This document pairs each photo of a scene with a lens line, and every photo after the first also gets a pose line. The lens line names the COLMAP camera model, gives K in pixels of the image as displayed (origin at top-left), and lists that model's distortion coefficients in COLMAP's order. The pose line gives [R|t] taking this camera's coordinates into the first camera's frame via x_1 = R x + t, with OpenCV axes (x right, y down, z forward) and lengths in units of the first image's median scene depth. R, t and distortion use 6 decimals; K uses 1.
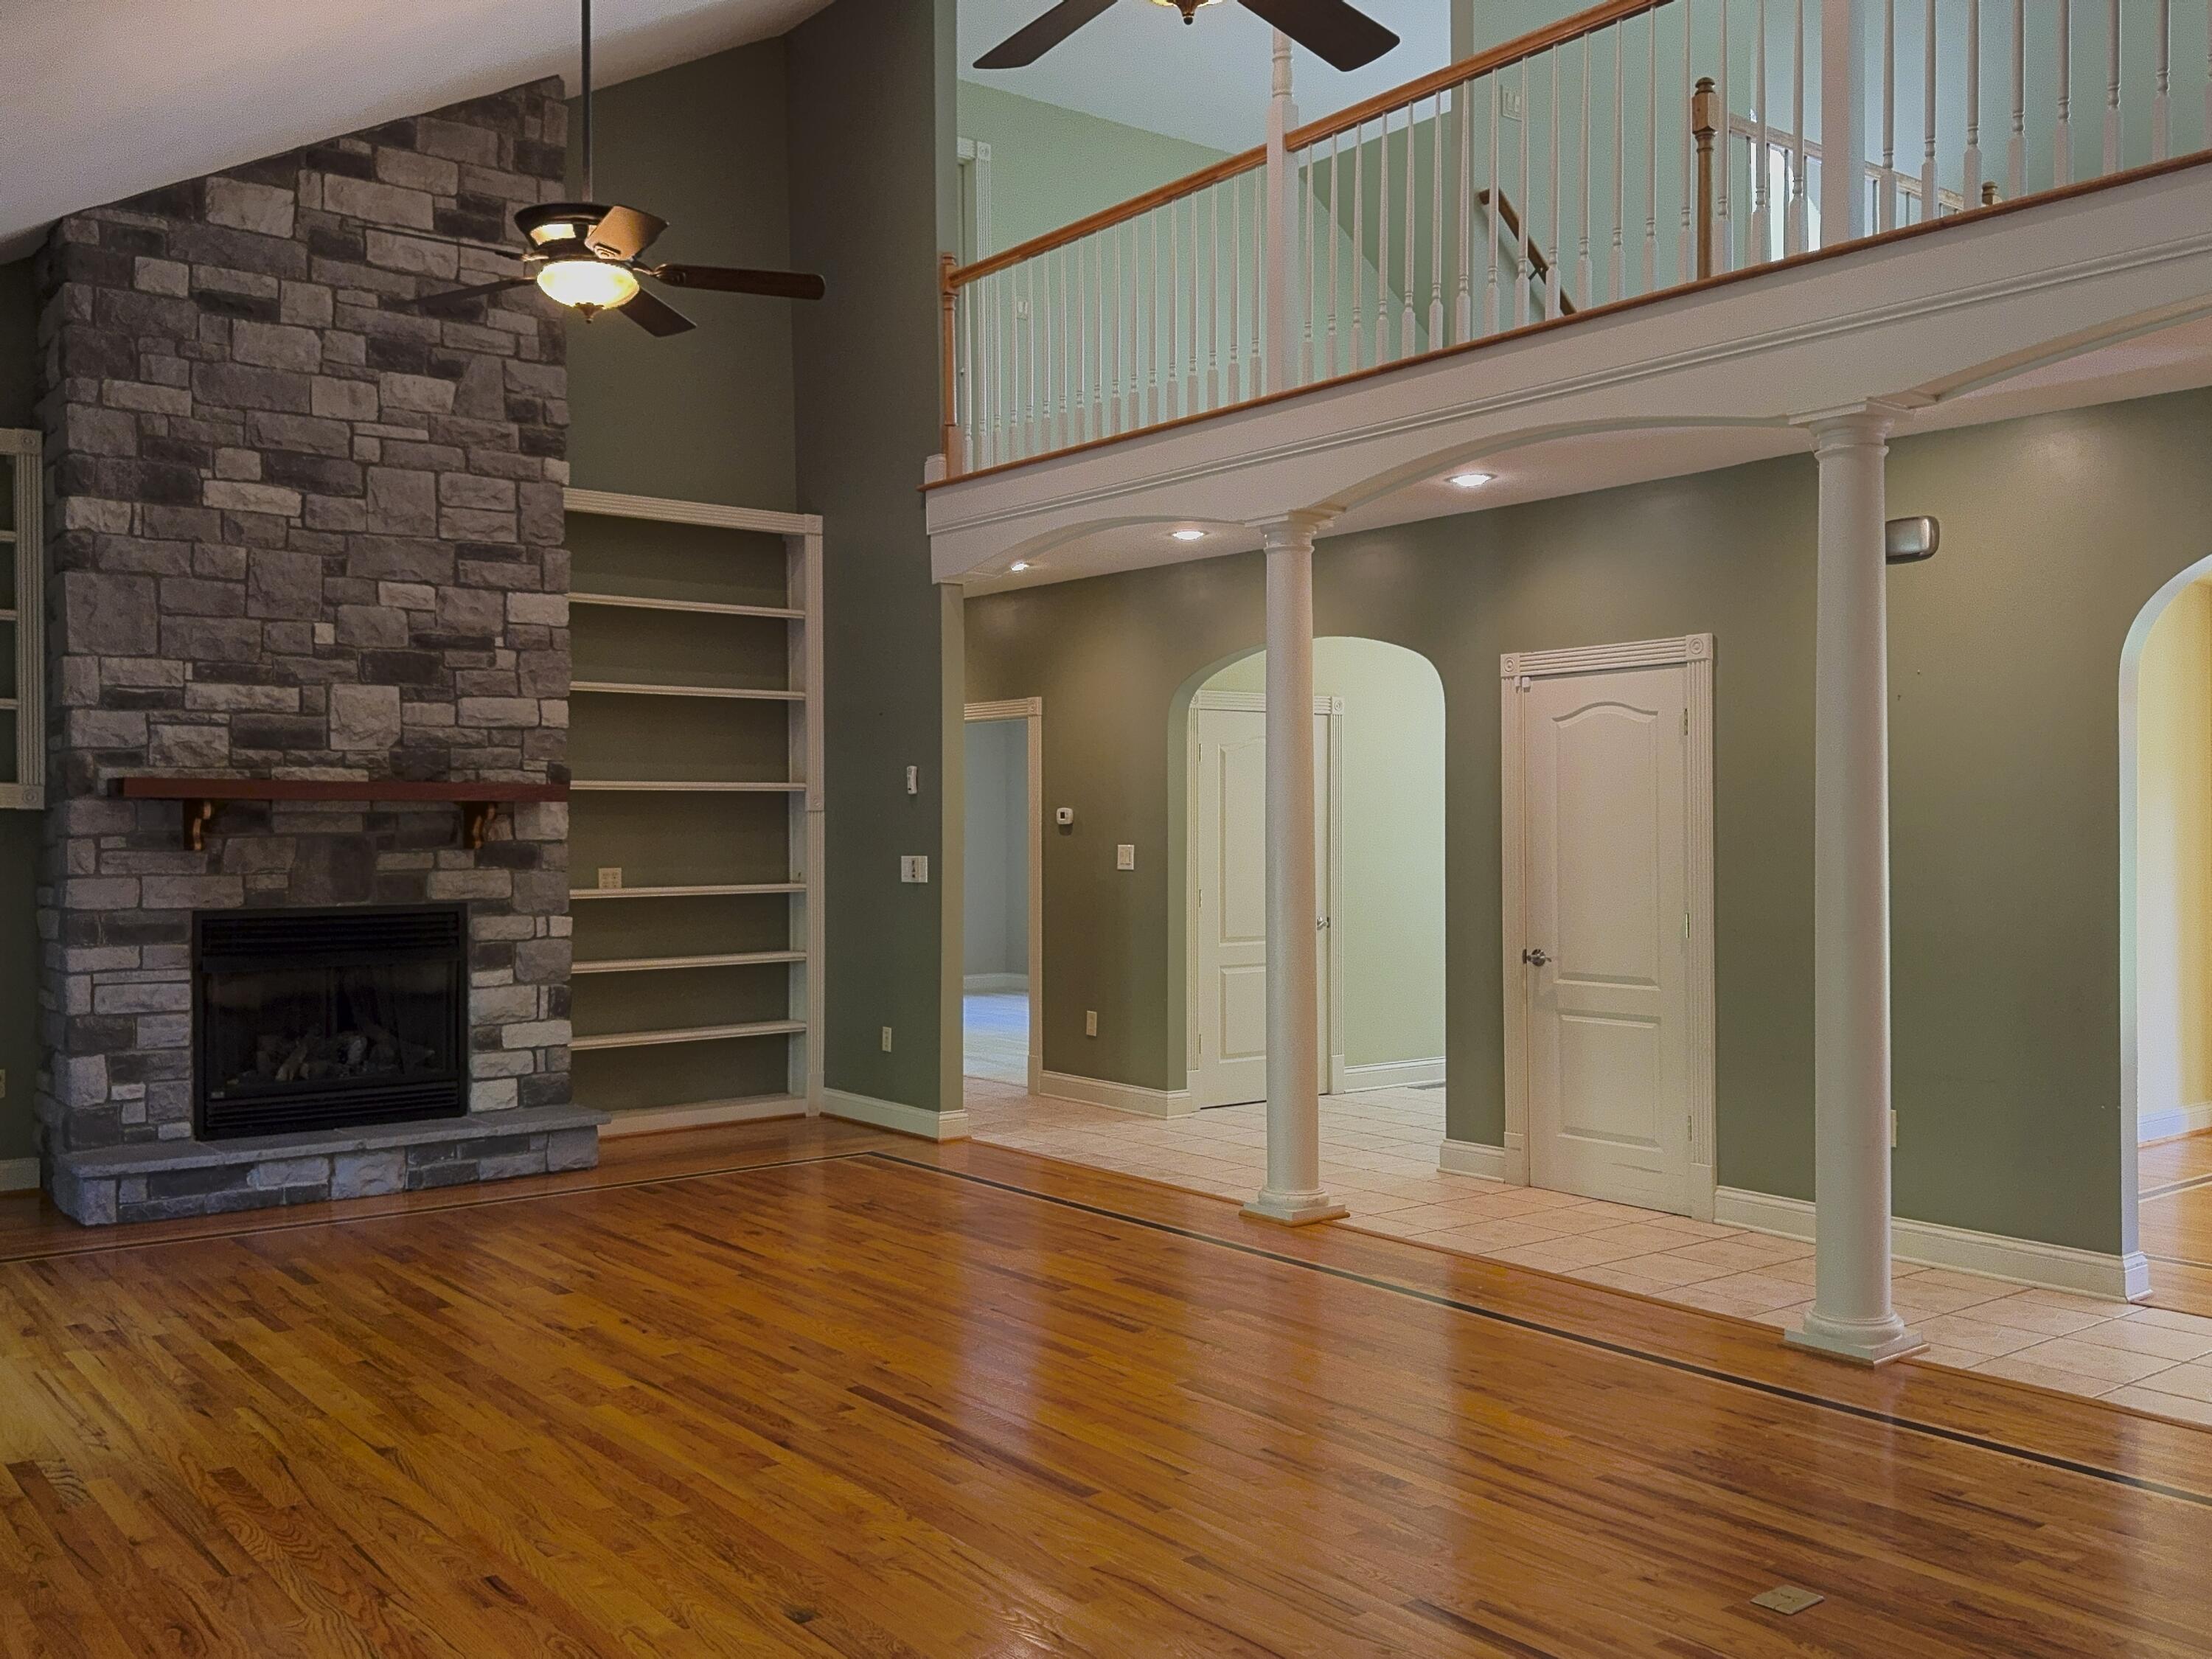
lens RADIAL K [[1939.0, 0, 1160.5], [0, 1939.0, 814.7], [0, 0, 1]] dist [0.114253, -0.188271]
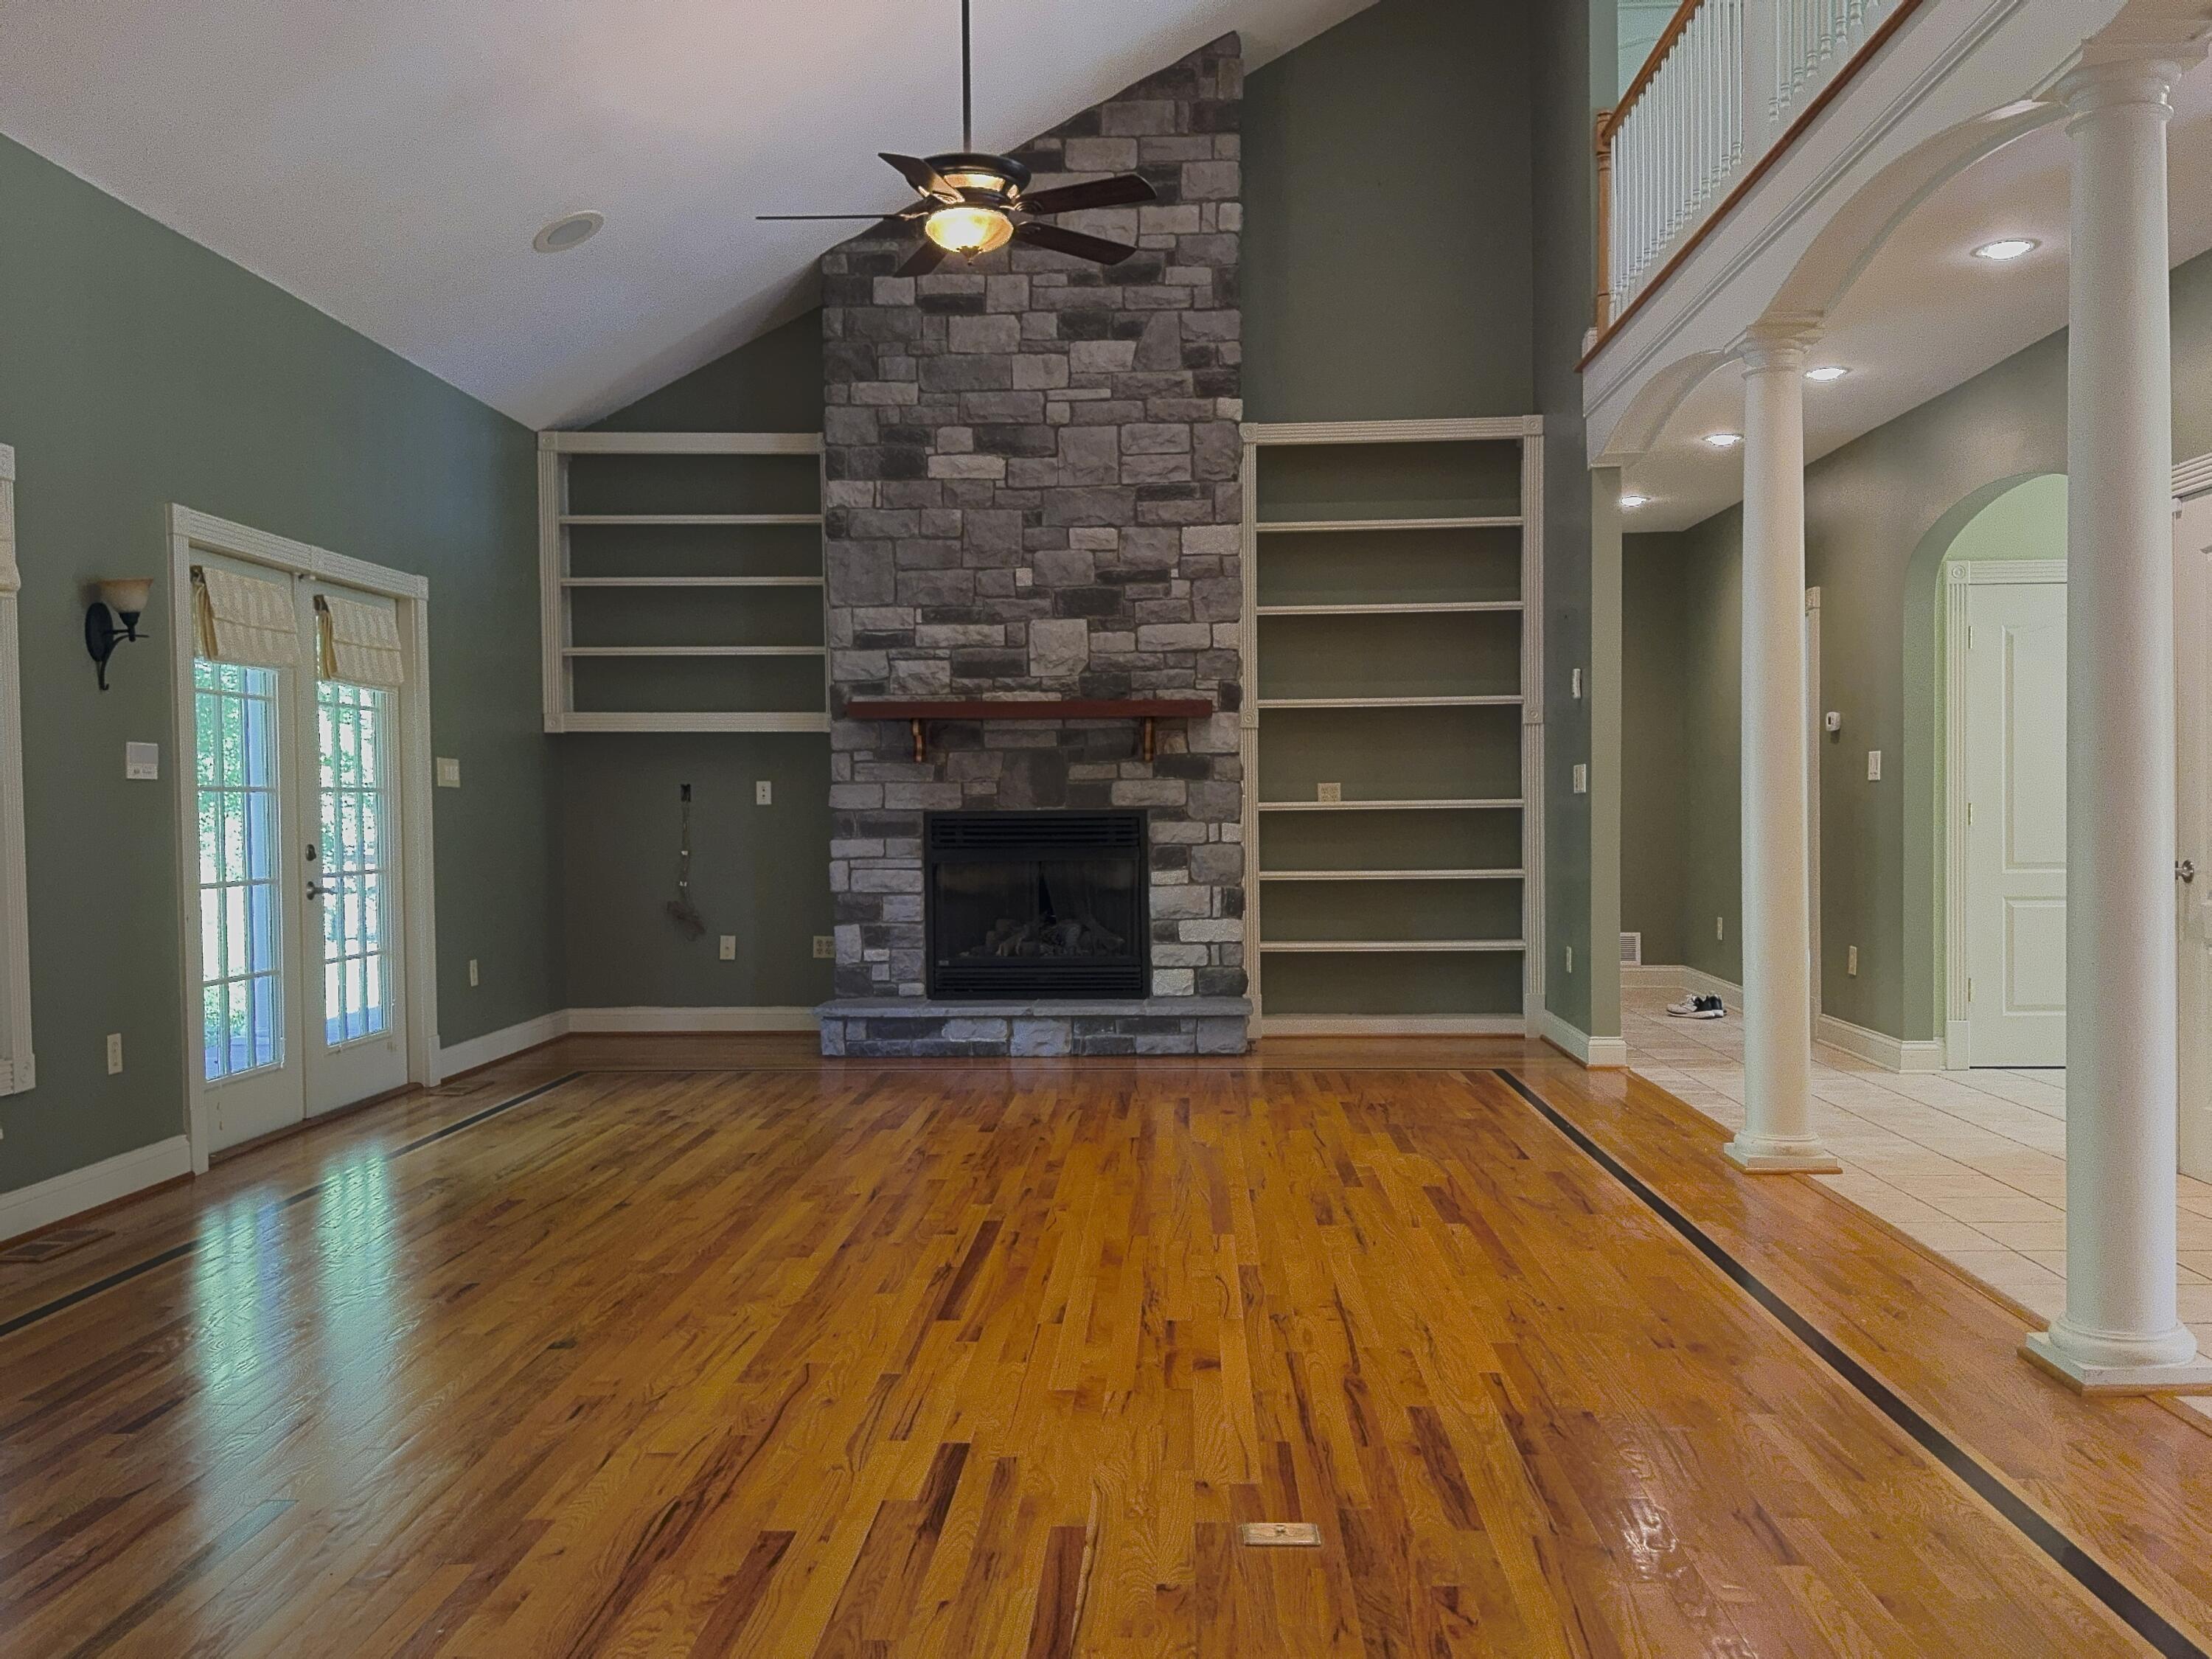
lens RADIAL K [[1939.0, 0, 1086.0], [0, 1939.0, 847.8], [0, 0, 1]] dist [0.114253, -0.188271]
pose [[0.761452, 0.010207, -0.648141, 0.356902], [0.012039, 0.999481, 0.029883, 0.035096], [0.648109, -0.030557, 0.760934, 0.141298]]
